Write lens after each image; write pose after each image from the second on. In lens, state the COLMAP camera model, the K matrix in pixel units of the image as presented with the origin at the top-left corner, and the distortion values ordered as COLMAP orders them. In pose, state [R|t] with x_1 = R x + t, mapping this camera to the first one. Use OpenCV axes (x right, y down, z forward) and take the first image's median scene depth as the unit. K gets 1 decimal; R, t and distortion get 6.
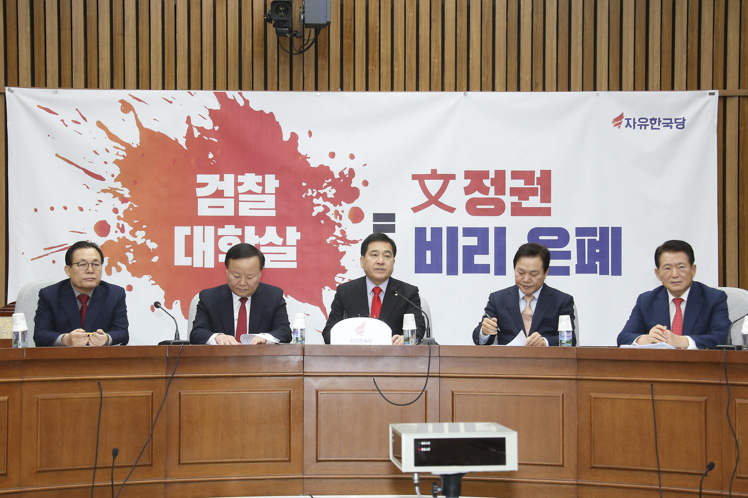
lens RADIAL K [[1412.9, 0, 373.8], [0, 1412.9, 265.9], [0, 0, 1]] dist [0.200780, 0.000000]
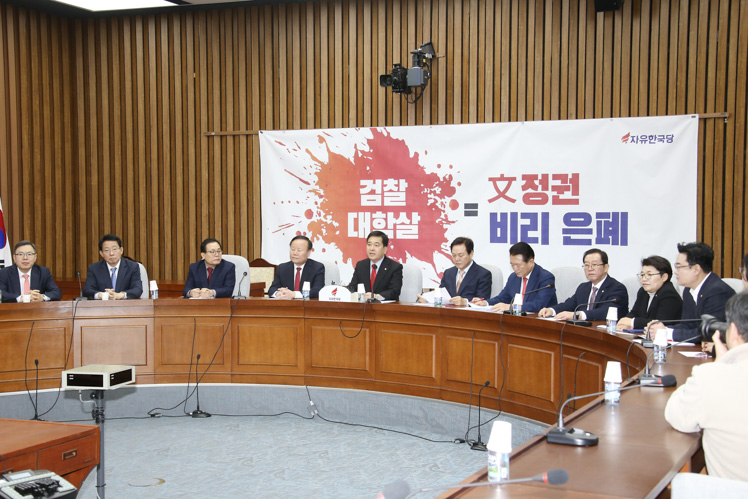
lens RADIAL K [[1107.8, 0, 373.4], [0, 1107.8, 249.2], [0, 0, 1]] dist [0.095392, 0.000000]
pose [[0.907046, 0.012111, -0.420856, 0.417608], [0.013695, 0.998209, 0.058242, -0.059180], [0.420808, -0.058592, 0.905256, -0.134835]]
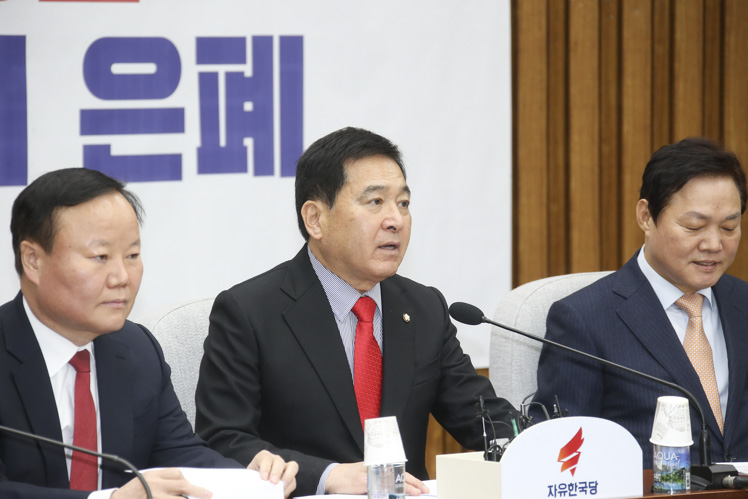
lens RADIAL K [[4238.7, 0, 362.5], [0, 4238.7, 282.7], [0, 0, 1]] dist [1.375757, 0.000000]
pose [[0.780765, -0.042465, 0.623380, -0.459315], [-0.010347, 0.996672, 0.080854, -0.051245], [-0.624739, -0.069578, 0.777727, 0.187364]]
